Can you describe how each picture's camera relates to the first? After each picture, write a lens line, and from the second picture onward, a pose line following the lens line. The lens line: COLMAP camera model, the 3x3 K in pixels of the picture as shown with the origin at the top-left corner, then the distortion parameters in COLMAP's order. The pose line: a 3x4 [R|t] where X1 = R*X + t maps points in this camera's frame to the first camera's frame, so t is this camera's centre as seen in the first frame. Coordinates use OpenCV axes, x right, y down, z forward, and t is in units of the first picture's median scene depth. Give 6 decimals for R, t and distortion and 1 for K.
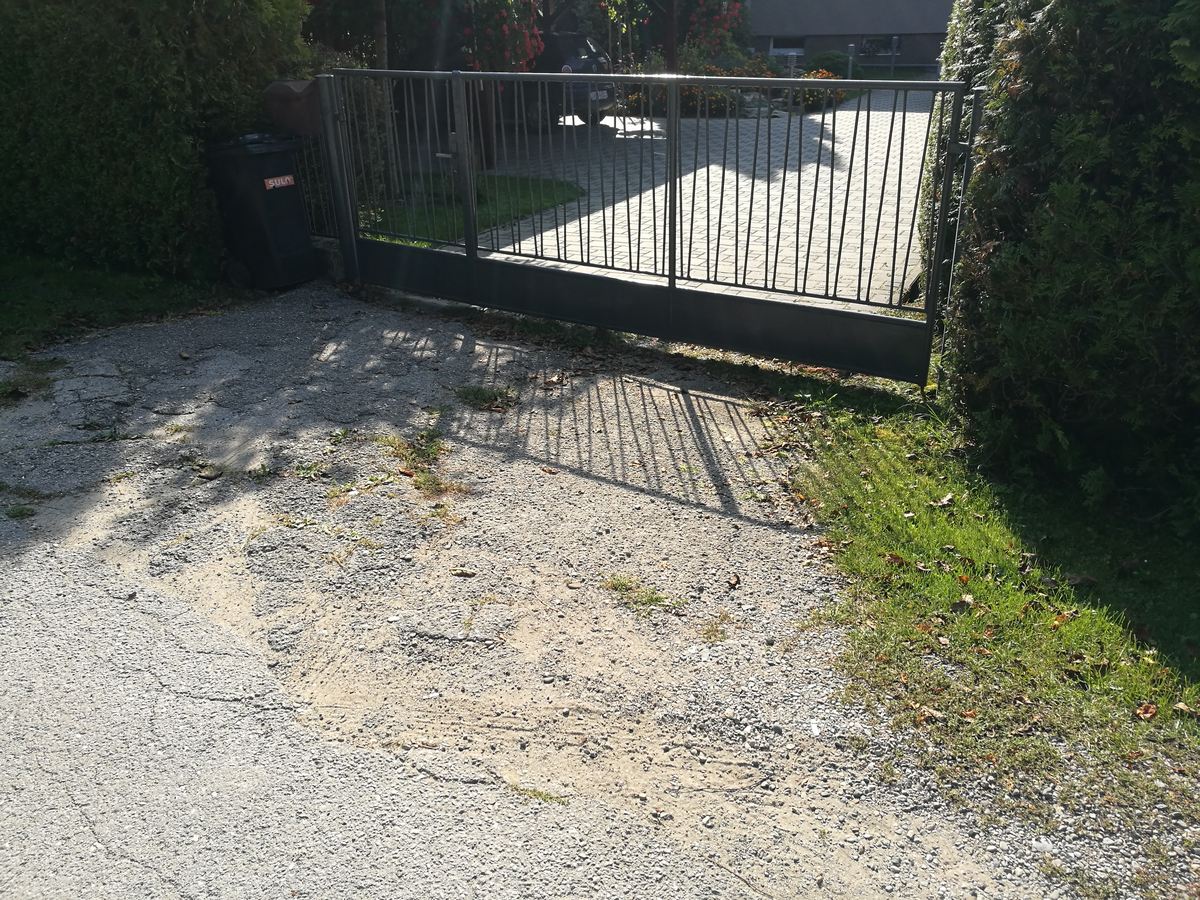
lens RADIAL K [[943.7, 0, 653.1], [0, 943.7, 447.7], [0, 0, 1]] dist [-0.000775, -0.004335]
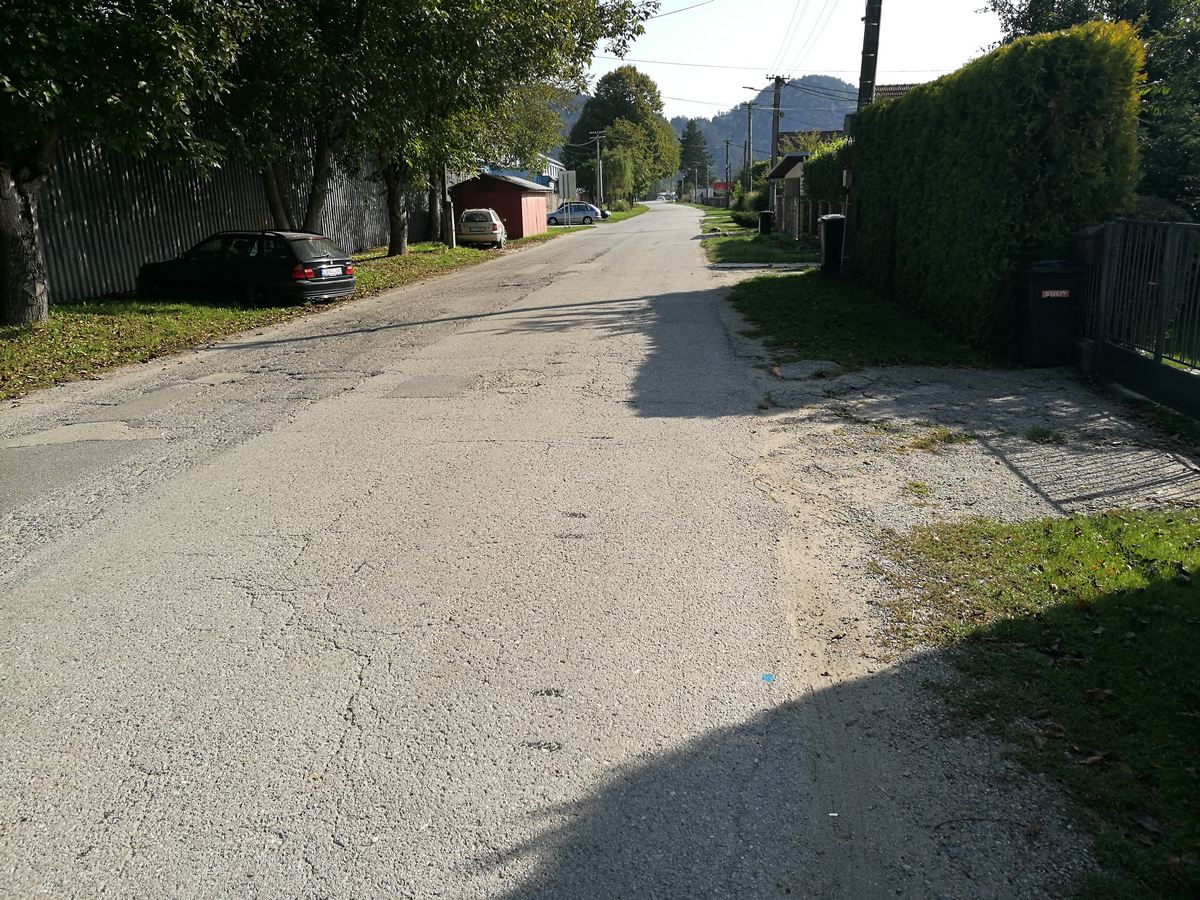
lens RADIAL K [[943.7, 0, 653.1], [0, 943.7, 447.7], [0, 0, 1]] dist [-0.000775, -0.004335]
pose [[0.494184, 0.221878, -0.840567, 0.773141], [-0.331879, 0.941805, 0.053484, 0.089765], [0.803517, 0.252536, 0.539061, -0.282468]]
